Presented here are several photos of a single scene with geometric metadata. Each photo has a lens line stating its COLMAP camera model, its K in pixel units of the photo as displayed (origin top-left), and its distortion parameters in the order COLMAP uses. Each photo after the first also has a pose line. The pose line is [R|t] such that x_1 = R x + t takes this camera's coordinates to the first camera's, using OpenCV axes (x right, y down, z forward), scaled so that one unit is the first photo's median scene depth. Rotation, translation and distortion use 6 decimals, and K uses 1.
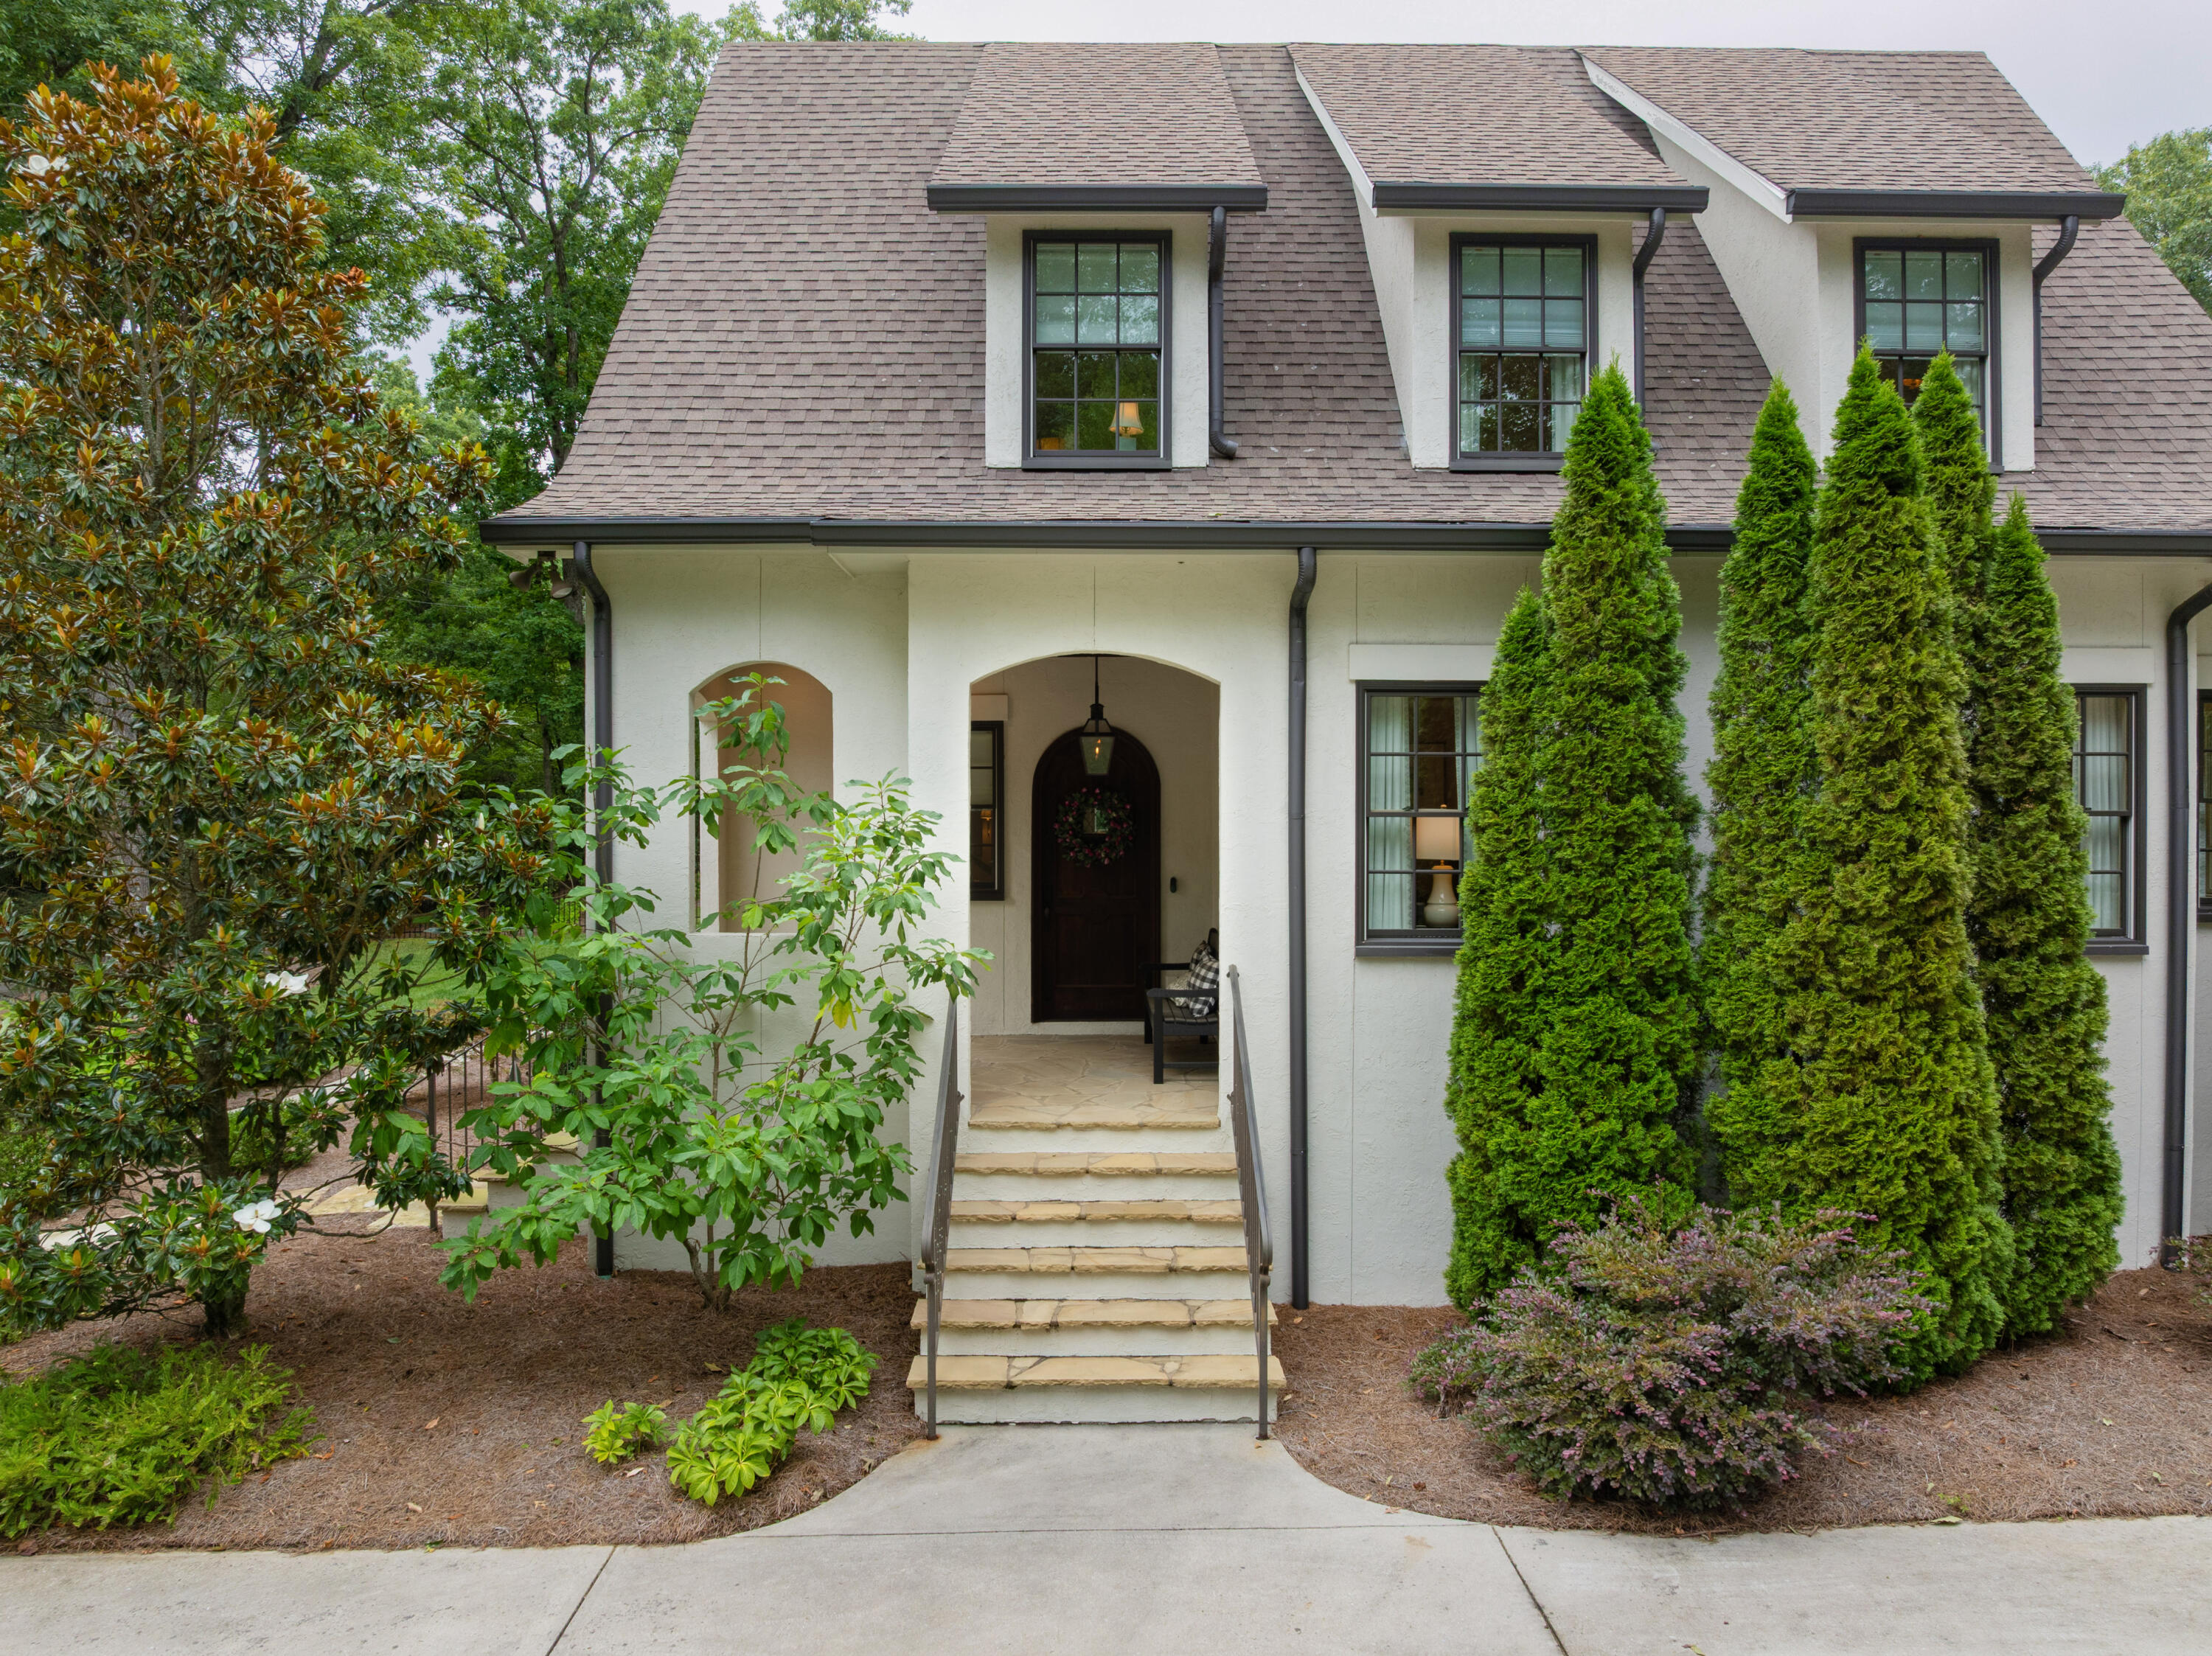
lens RADIAL K [[1574.6, 0, 1106.6], [0, 1574.6, 830.8], [0, 0, 1]] dist [-0.037658, 0.007201]
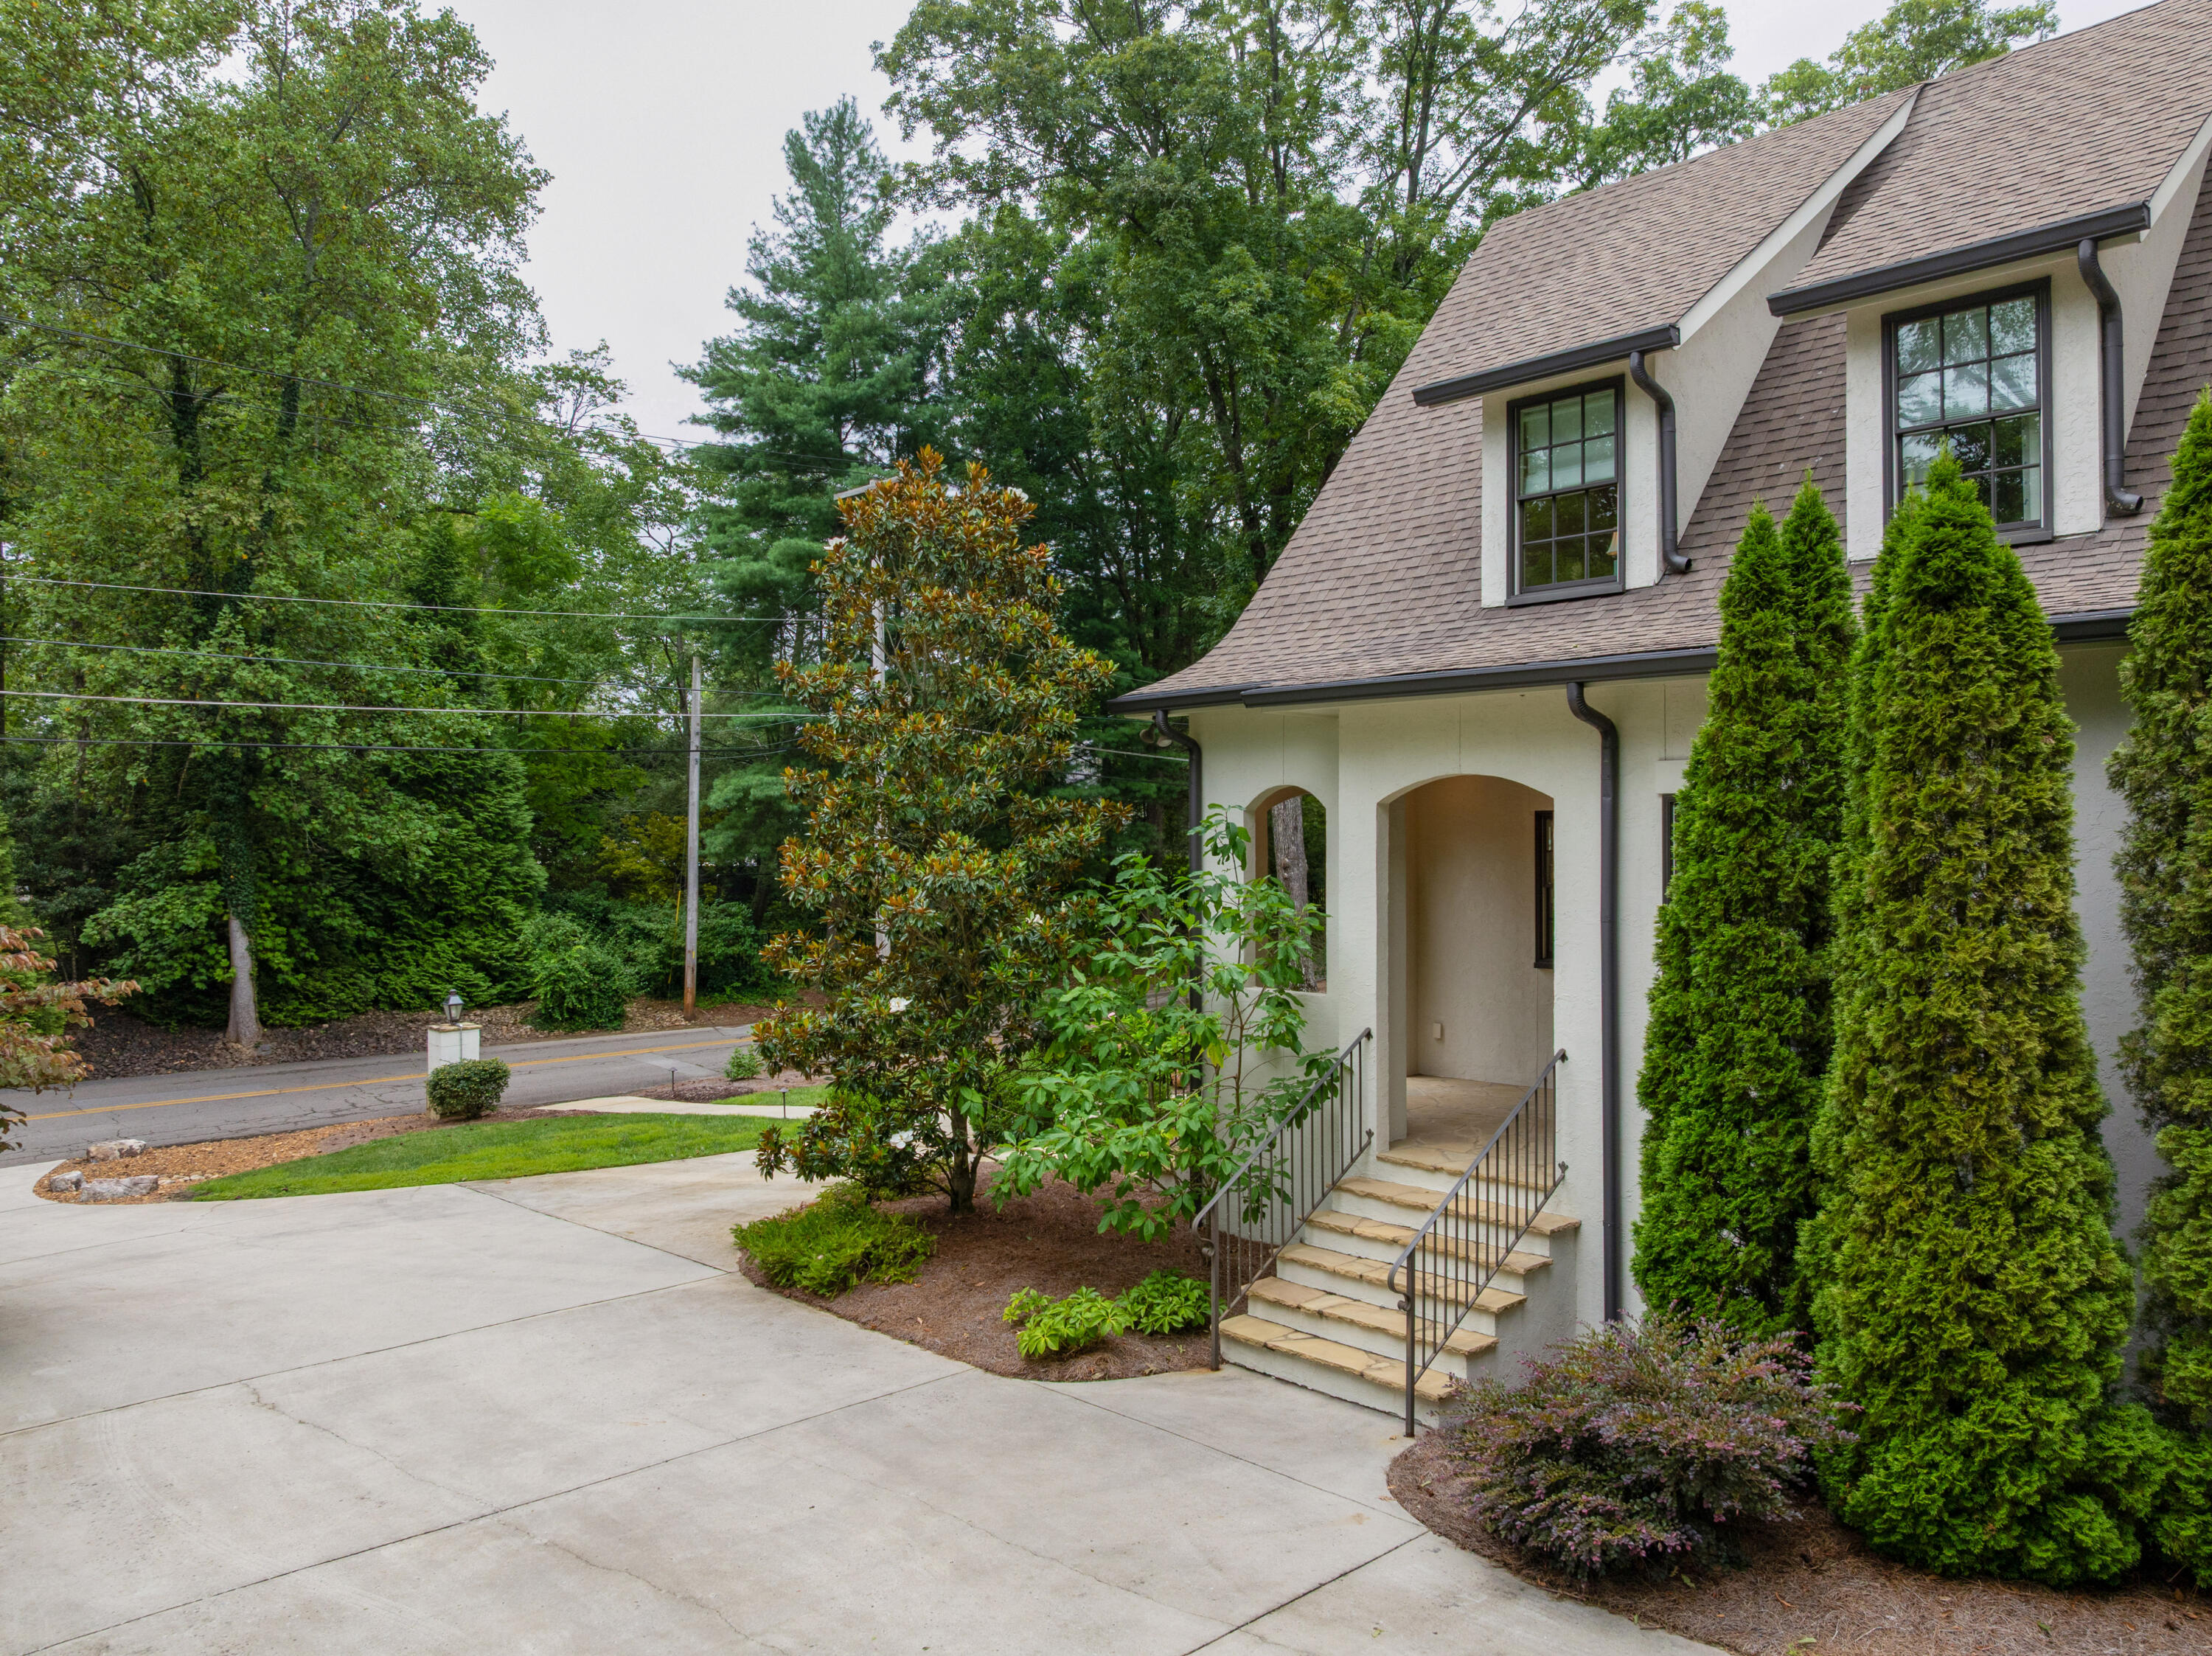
lens RADIAL K [[1574.6, 0, 1107.3], [0, 1574.6, 830.0], [0, 0, 1]] dist [-0.037658, 0.007201]
pose [[0.664402, -0.009029, -0.747321, 0.849325], [0.001240, 0.999939, -0.010979, -0.072080], [0.747375, 0.006368, 0.664372, 0.006292]]
